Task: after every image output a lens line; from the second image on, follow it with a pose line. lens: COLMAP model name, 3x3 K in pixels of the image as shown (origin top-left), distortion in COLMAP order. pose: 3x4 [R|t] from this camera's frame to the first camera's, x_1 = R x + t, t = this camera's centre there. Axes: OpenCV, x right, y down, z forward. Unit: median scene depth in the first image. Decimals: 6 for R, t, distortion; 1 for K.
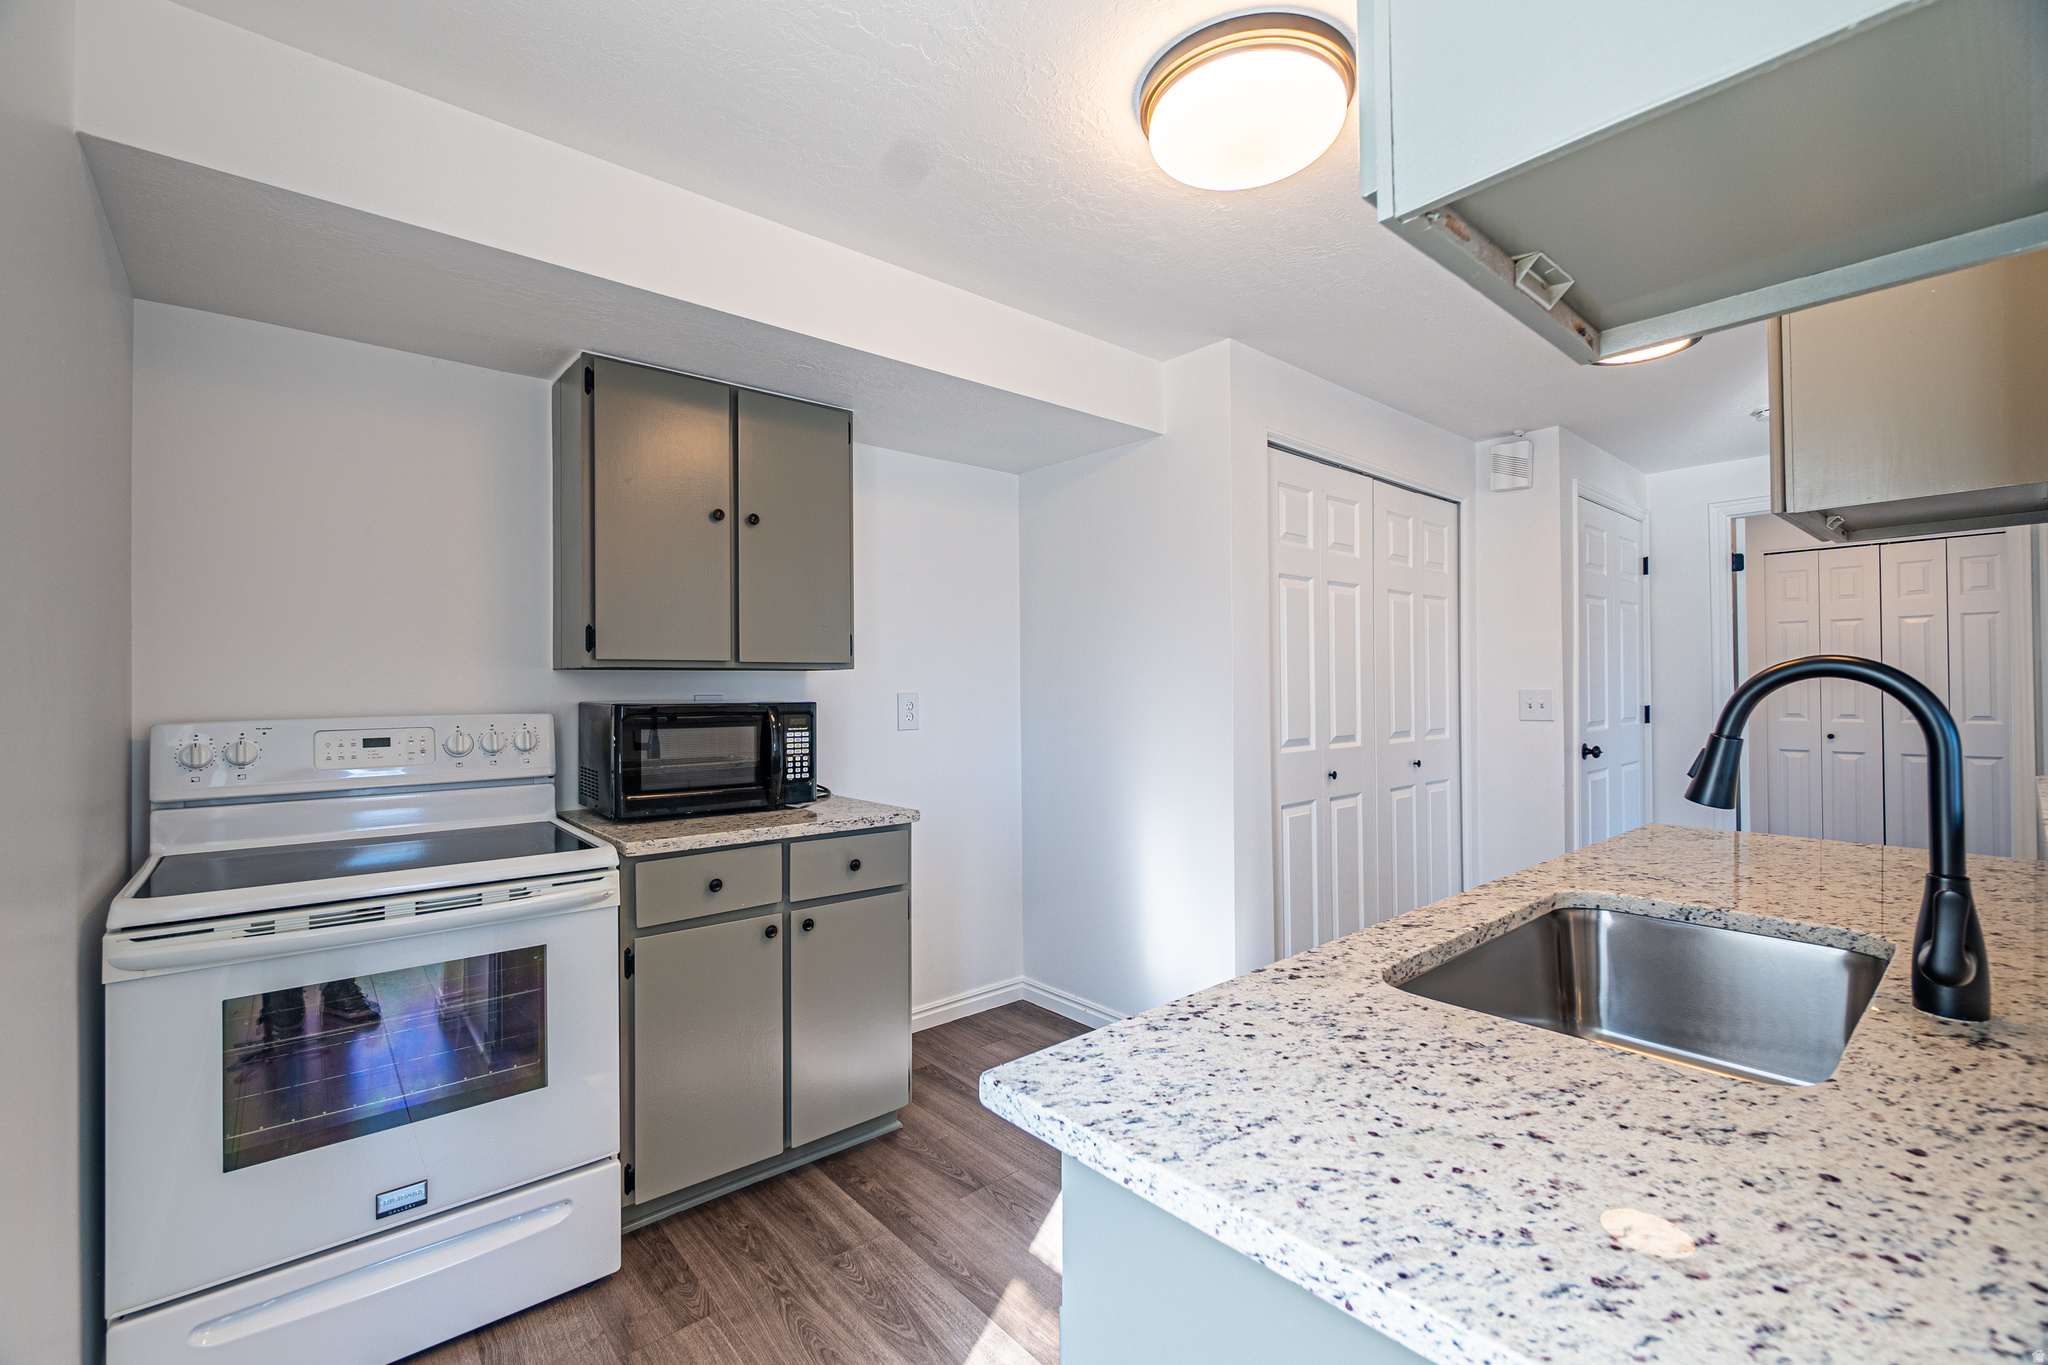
lens RADIAL K [[874.6, 0, 1011.8], [0, 874.6, 680.5], [0, 0, 1]] dist [-0.012613, 0.000018]
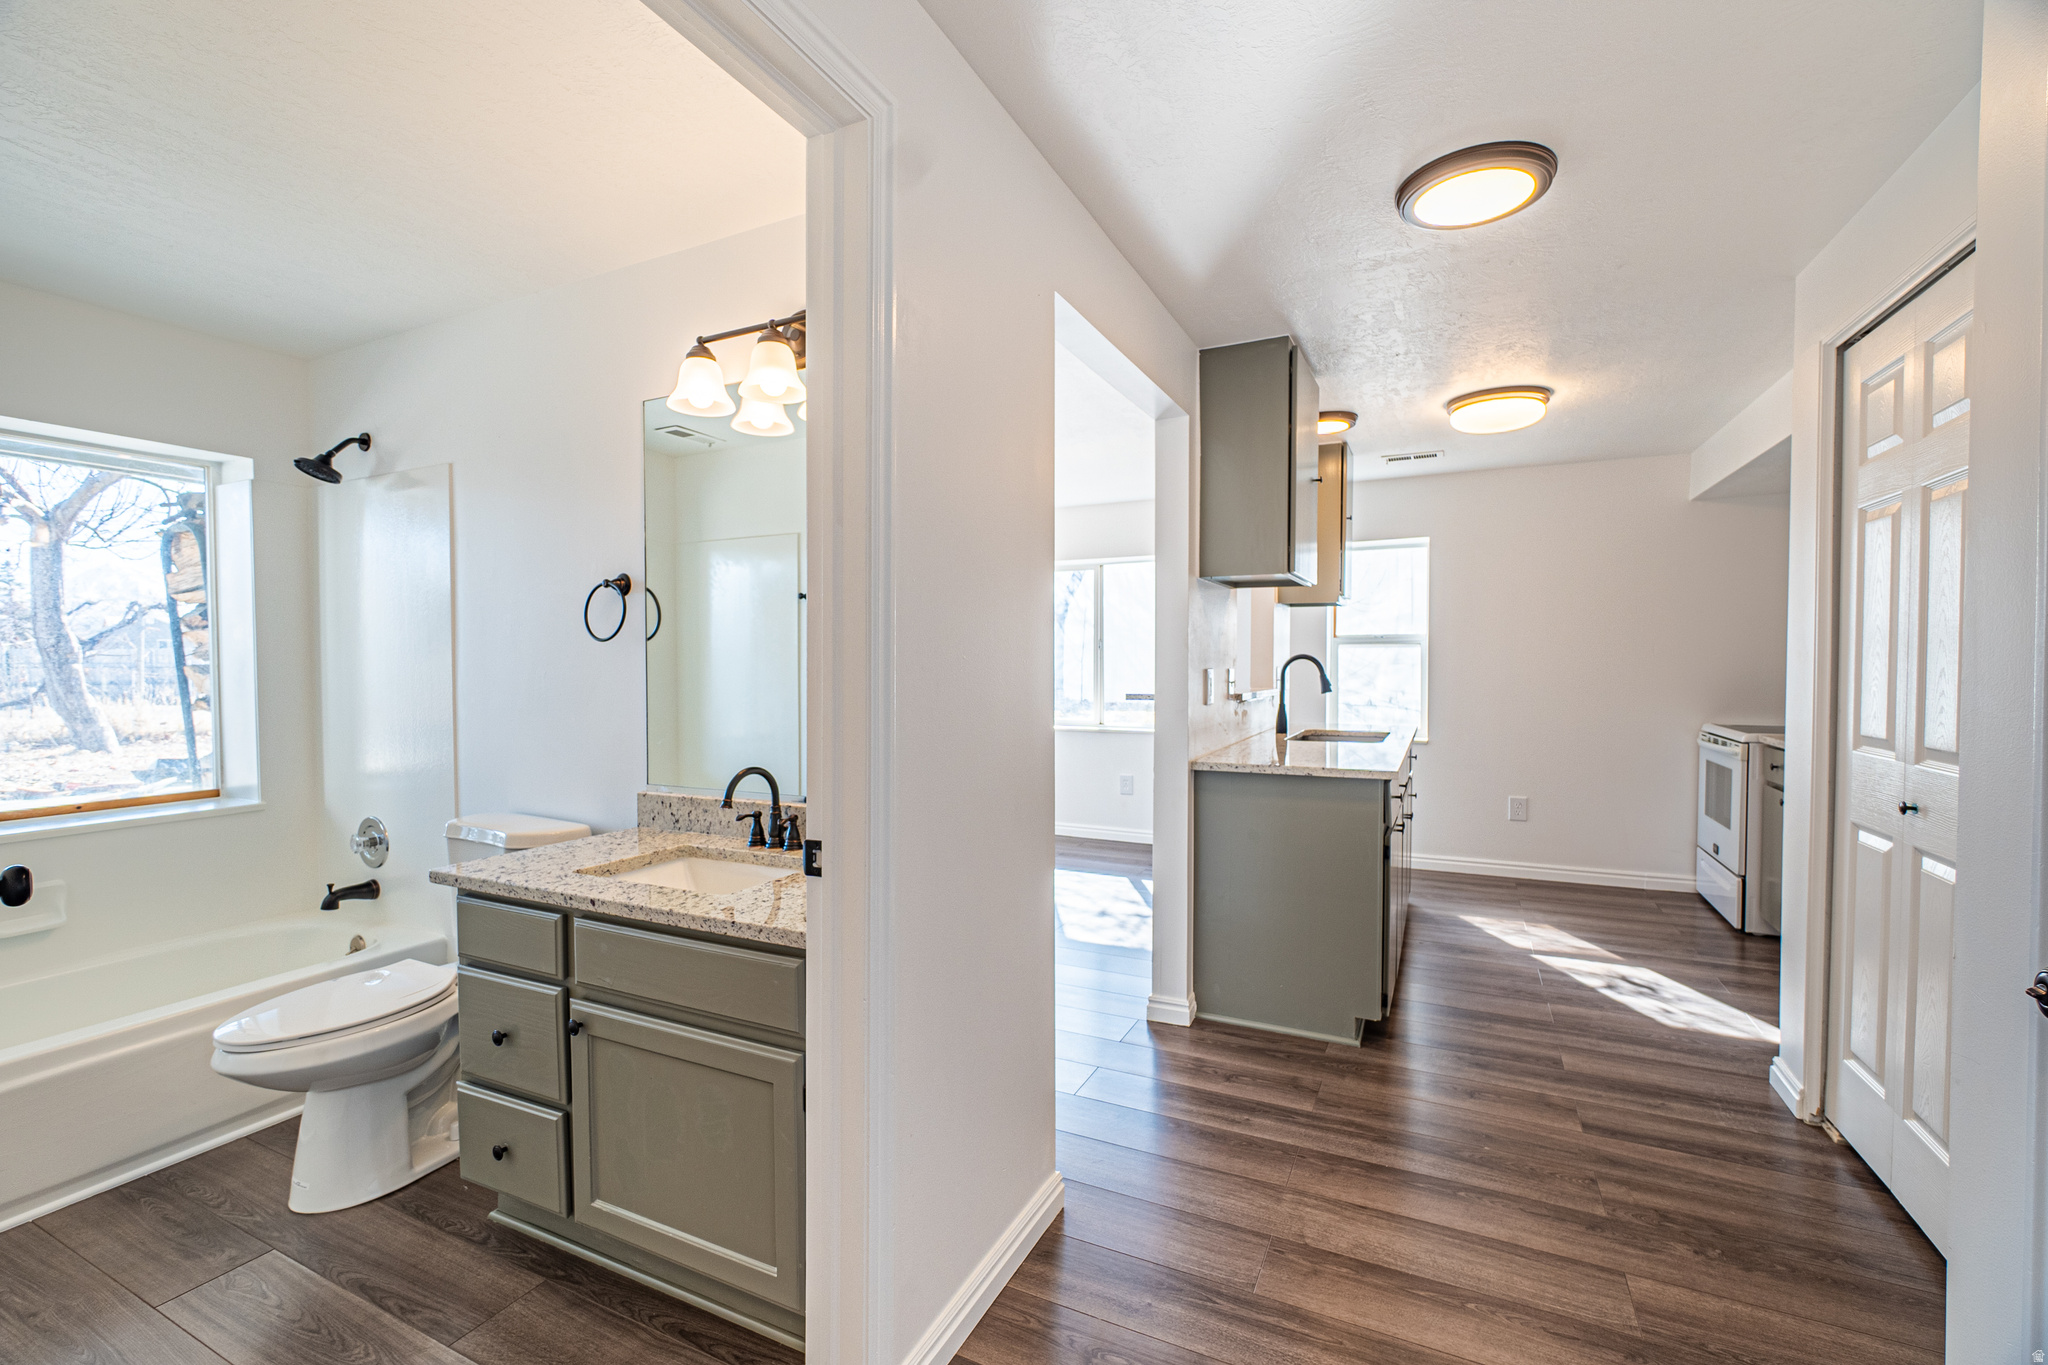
lens RADIAL K [[870.4, 0, 1015.2], [0, 870.4, 684.1], [0, 0, 1]] dist [-0.013417, 0.000605]
pose [[-0.919320, 0.016515, -0.393164, 1.822802], [0.008579, 0.999723, 0.021936, 0.007985], [0.393418, 0.016793, -0.919206, 2.026904]]
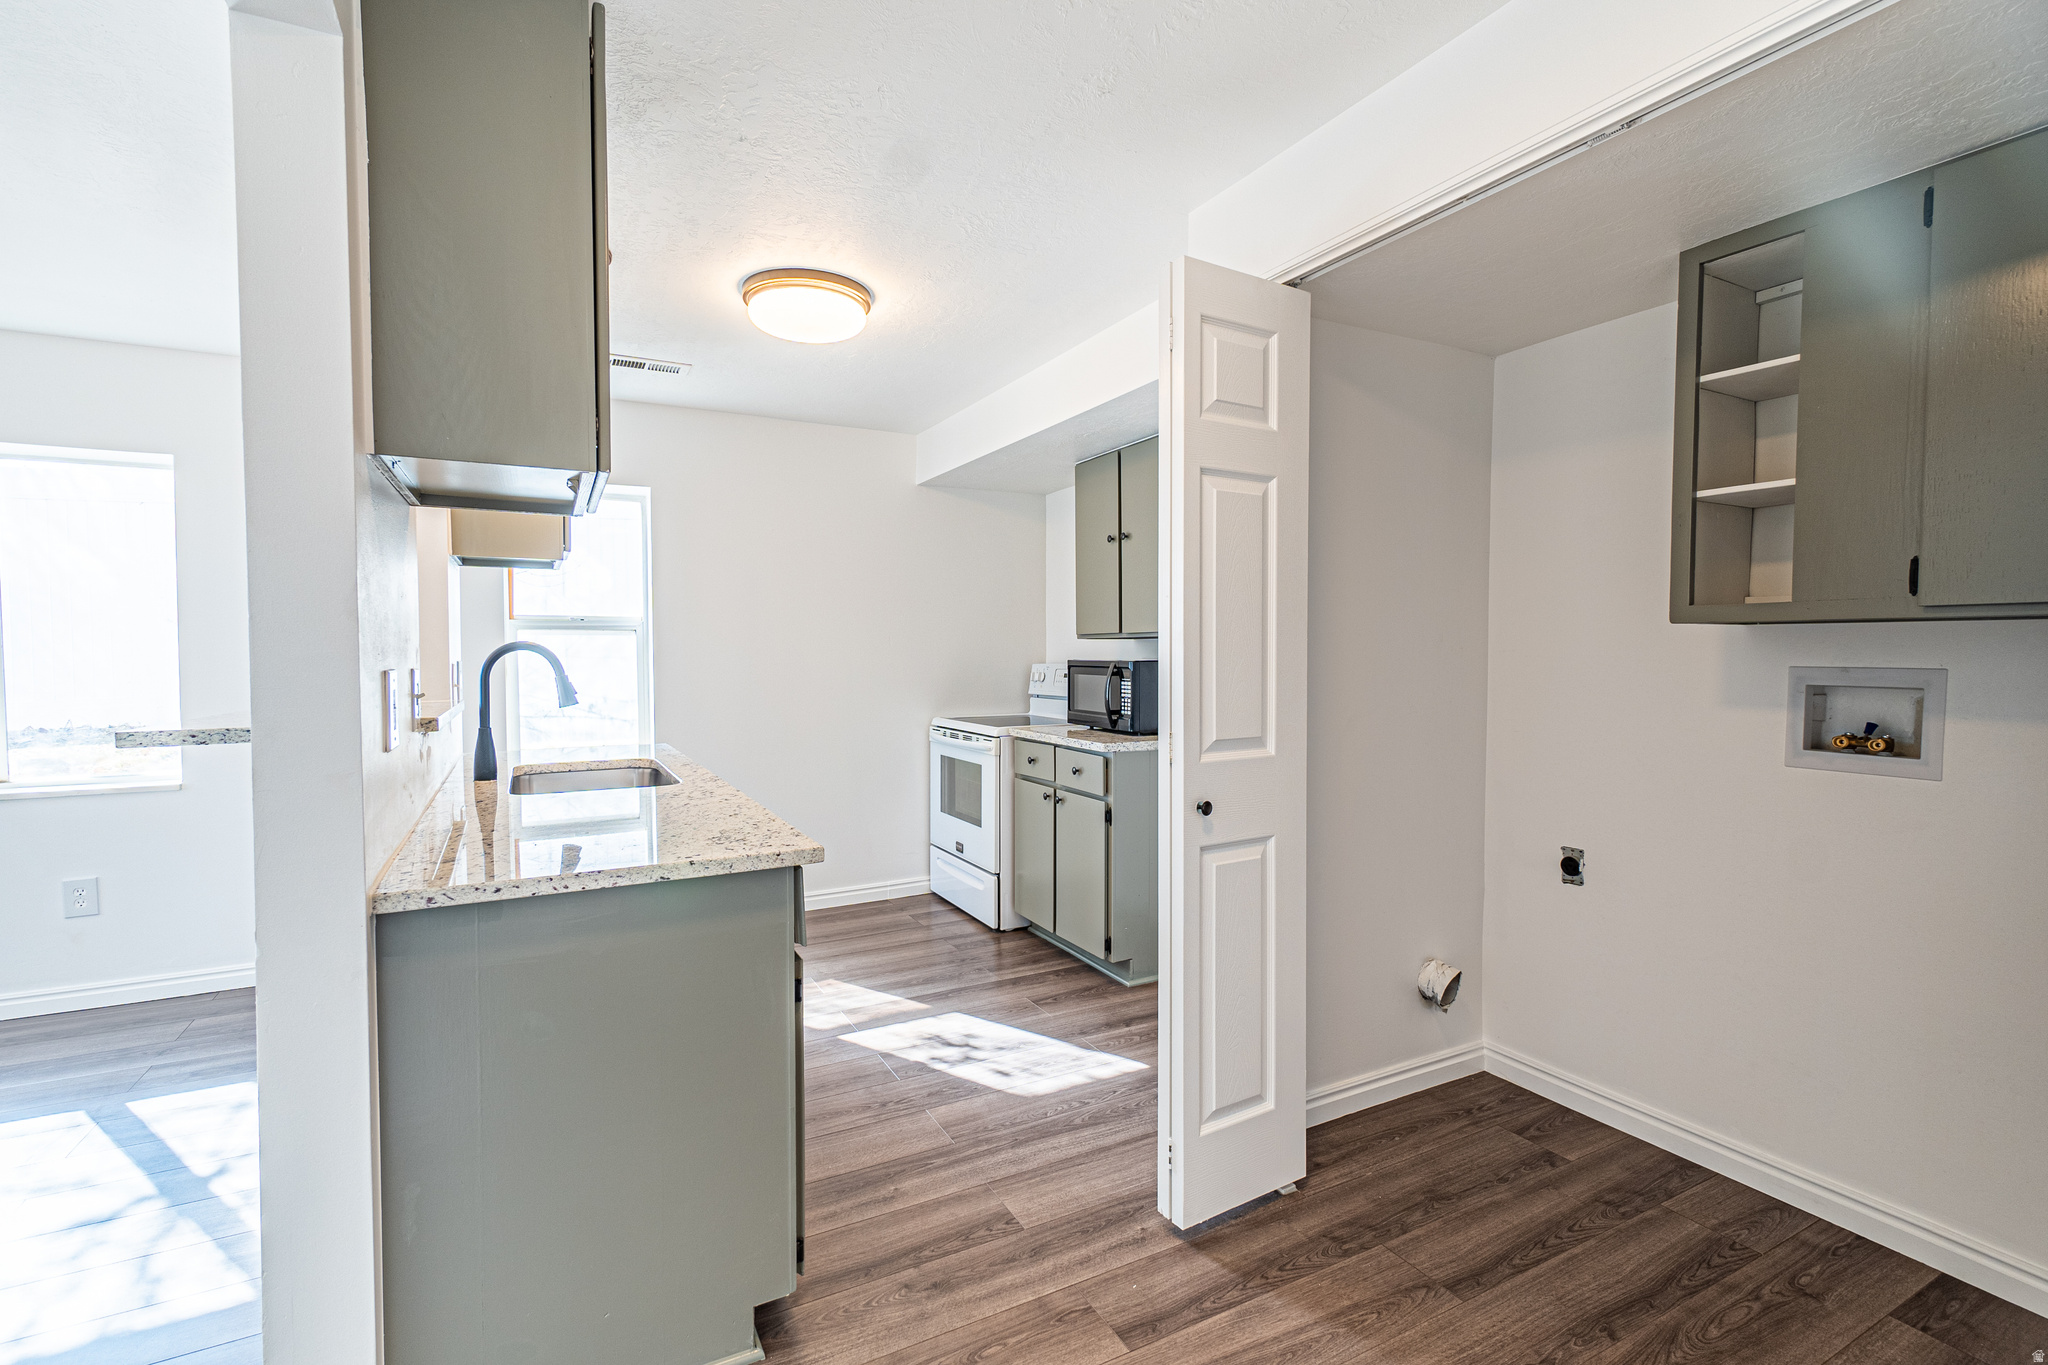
lens RADIAL K [[915.8, 0, 1024.3], [0, 915.8, 676.9], [0, 0, 1]] dist [0.000006, 0.000073]
pose [[-0.208209, 0.031582, -0.977574, 1.500621], [0.008823, 0.999499, 0.030411, 0.005010], [0.978045, -0.002293, -0.208383, 1.378065]]
